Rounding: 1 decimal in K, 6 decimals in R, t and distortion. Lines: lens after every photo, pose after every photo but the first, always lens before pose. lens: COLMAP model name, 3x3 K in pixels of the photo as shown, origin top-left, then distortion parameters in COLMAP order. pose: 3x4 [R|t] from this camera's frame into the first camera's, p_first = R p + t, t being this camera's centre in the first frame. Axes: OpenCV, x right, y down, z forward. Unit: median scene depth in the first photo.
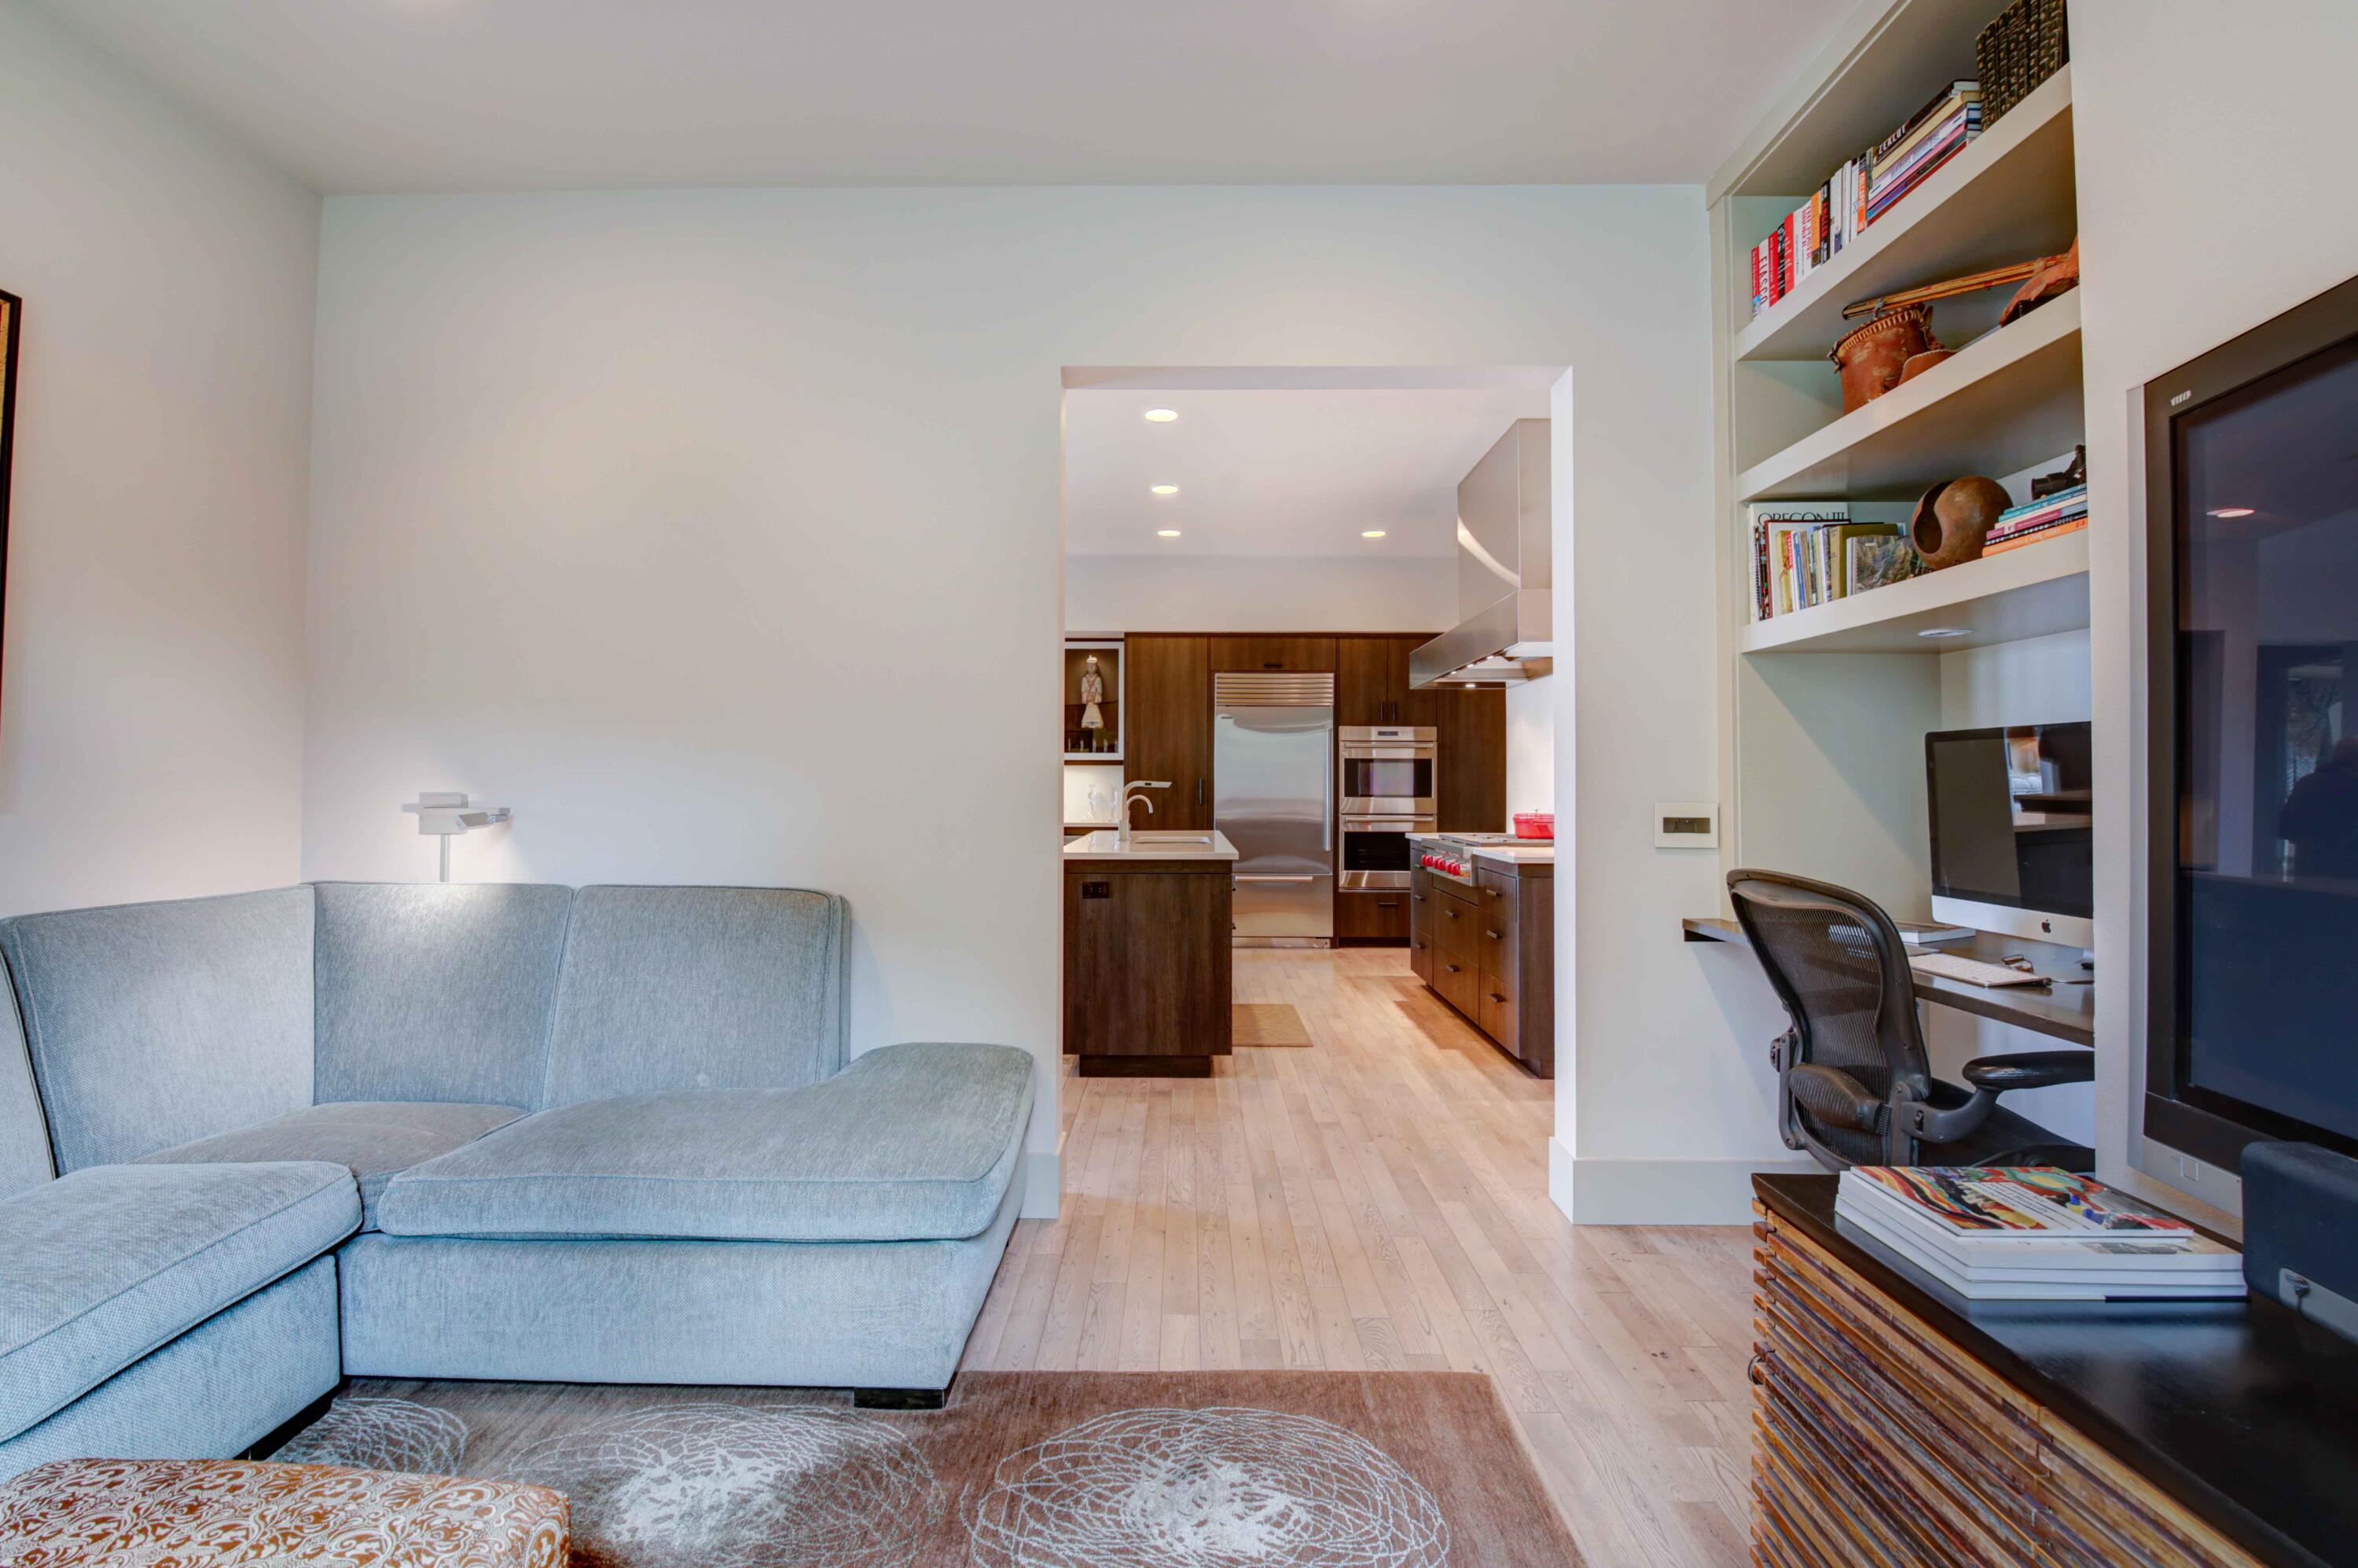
lens RADIAL K [[1019.3, 0, 1177.1], [0, 1019.3, 782.9], [0, 0, 1]] dist [-0.010197, -0.000853]
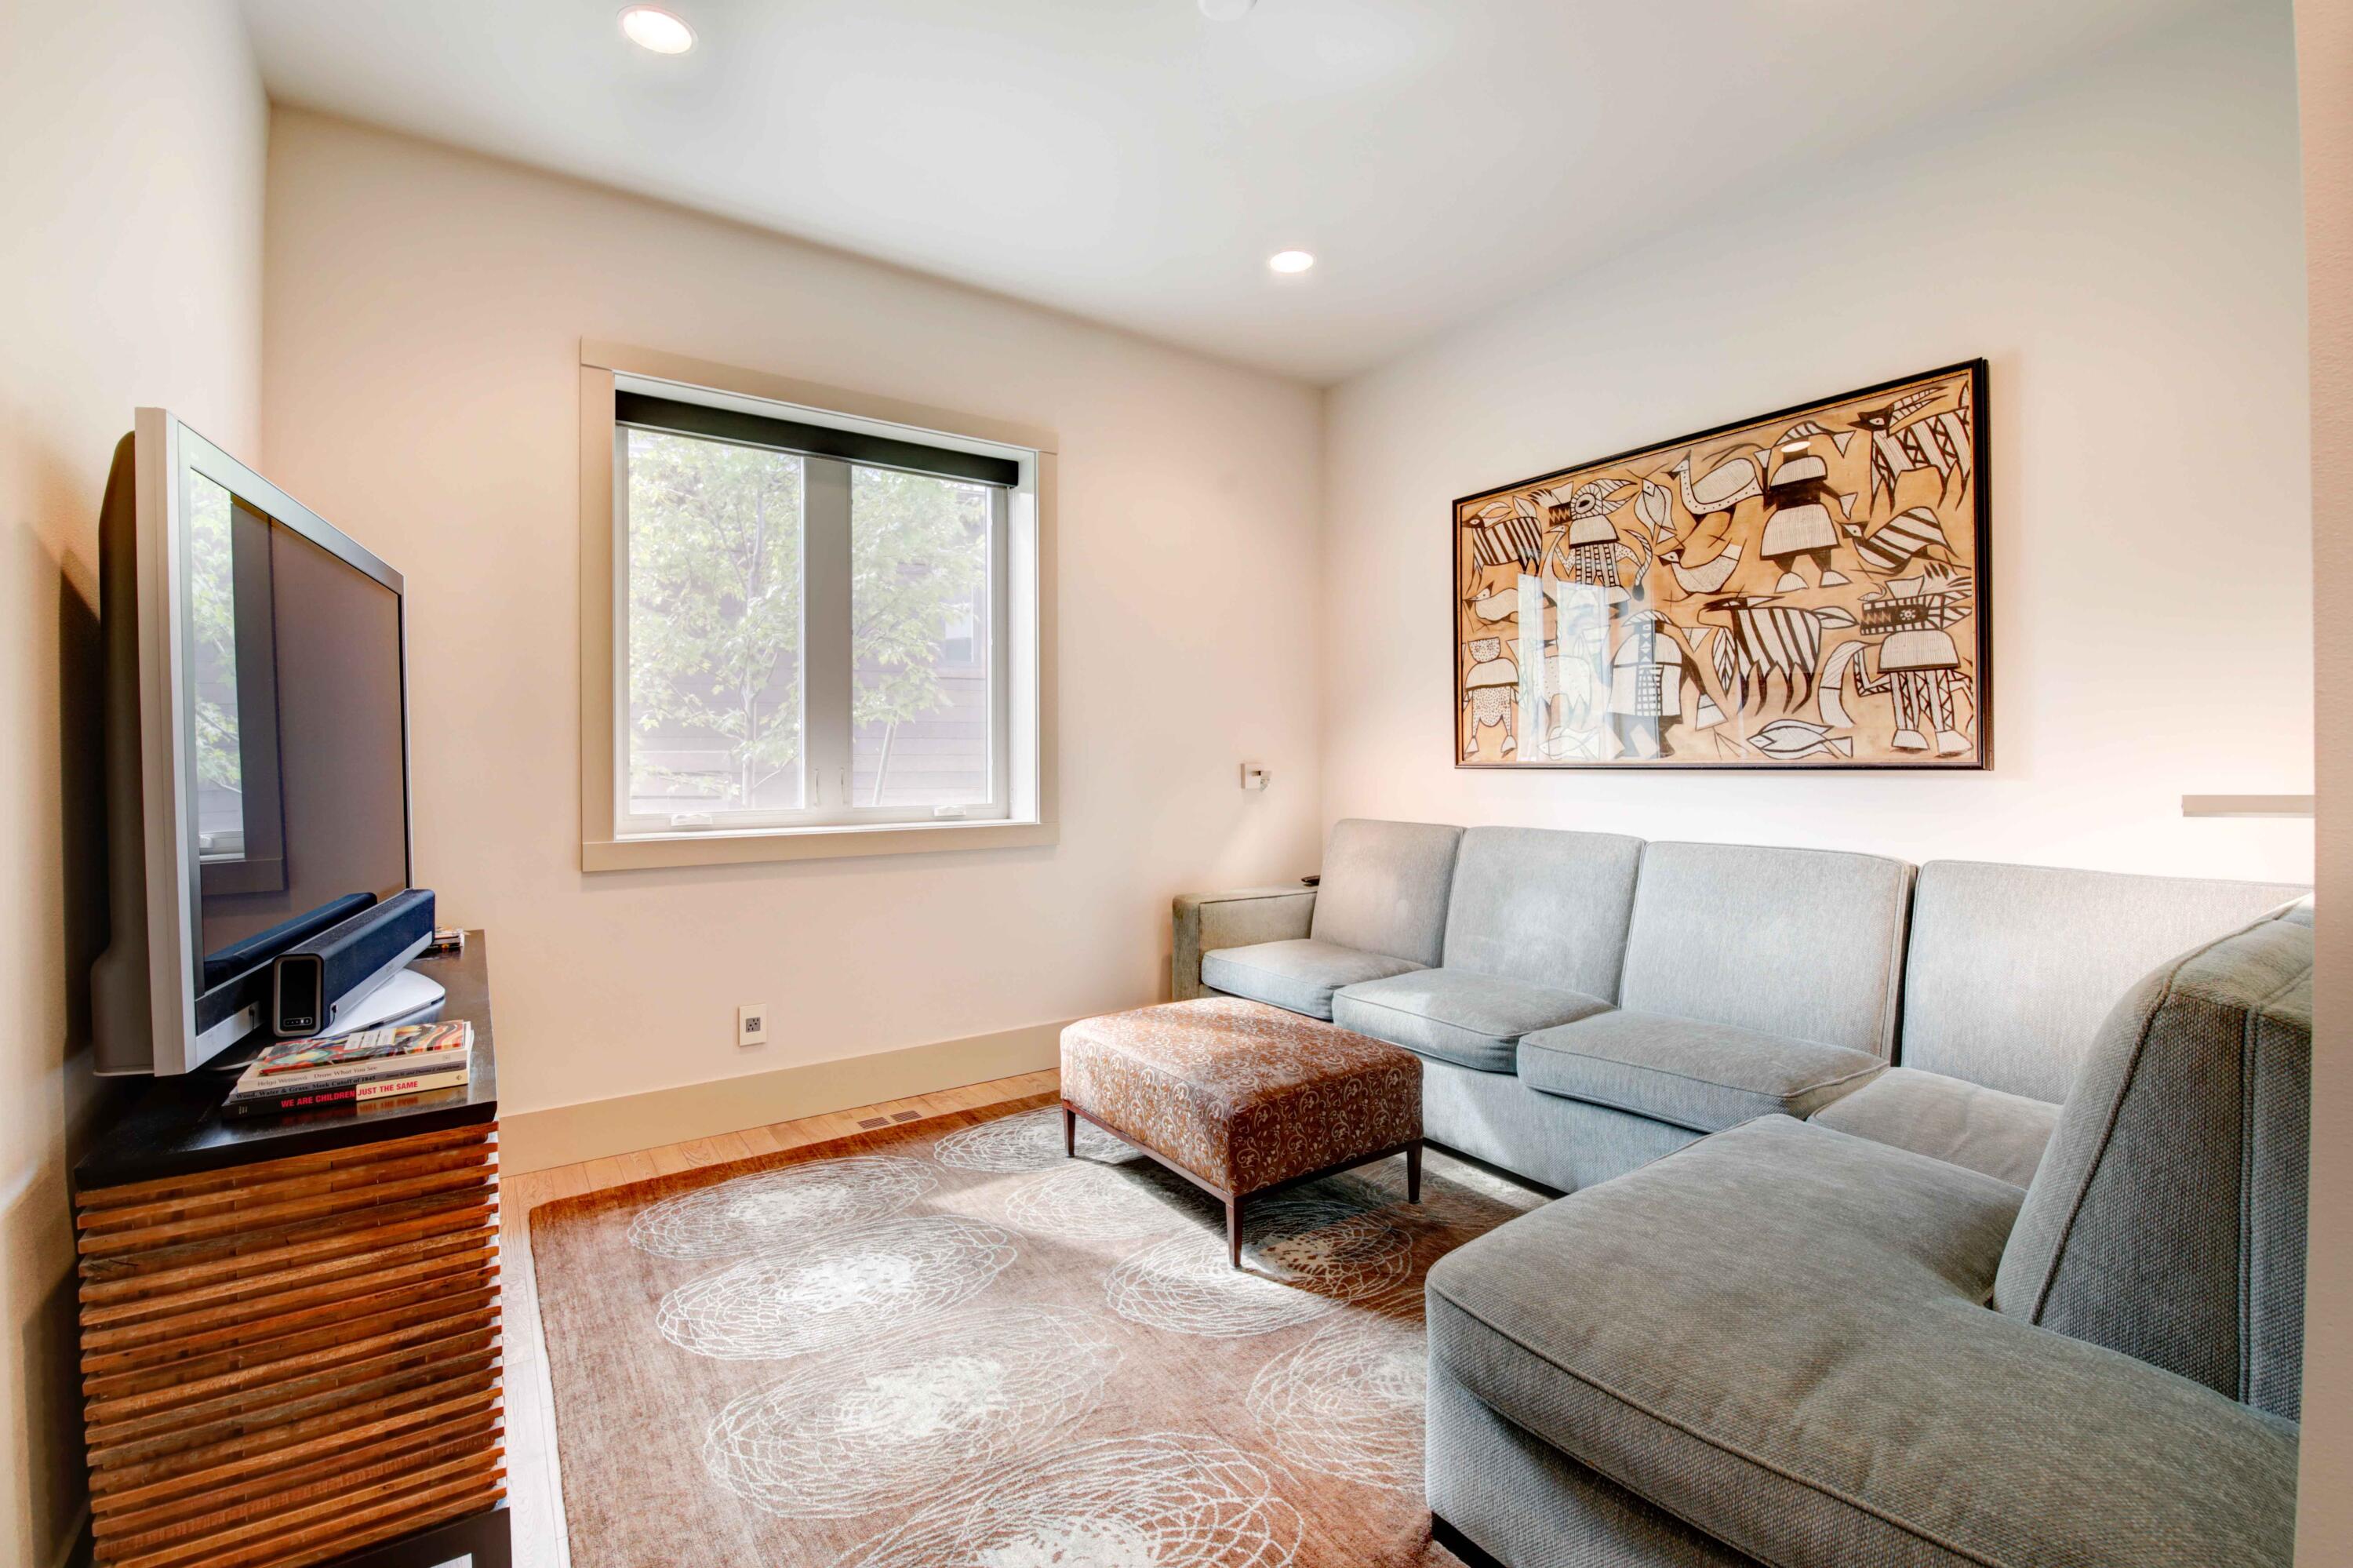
lens RADIAL K [[1017.2, 0, 1182.3], [0, 1017.2, 781.0], [0, 0, 1]] dist [-0.010197, -0.000853]
pose [[-0.807618, 0.010856, -0.589606, 0.452266], [0.005255, 0.999923, 0.011213, 0.012453], [0.589682, 0.005958, -0.807613, 1.746692]]
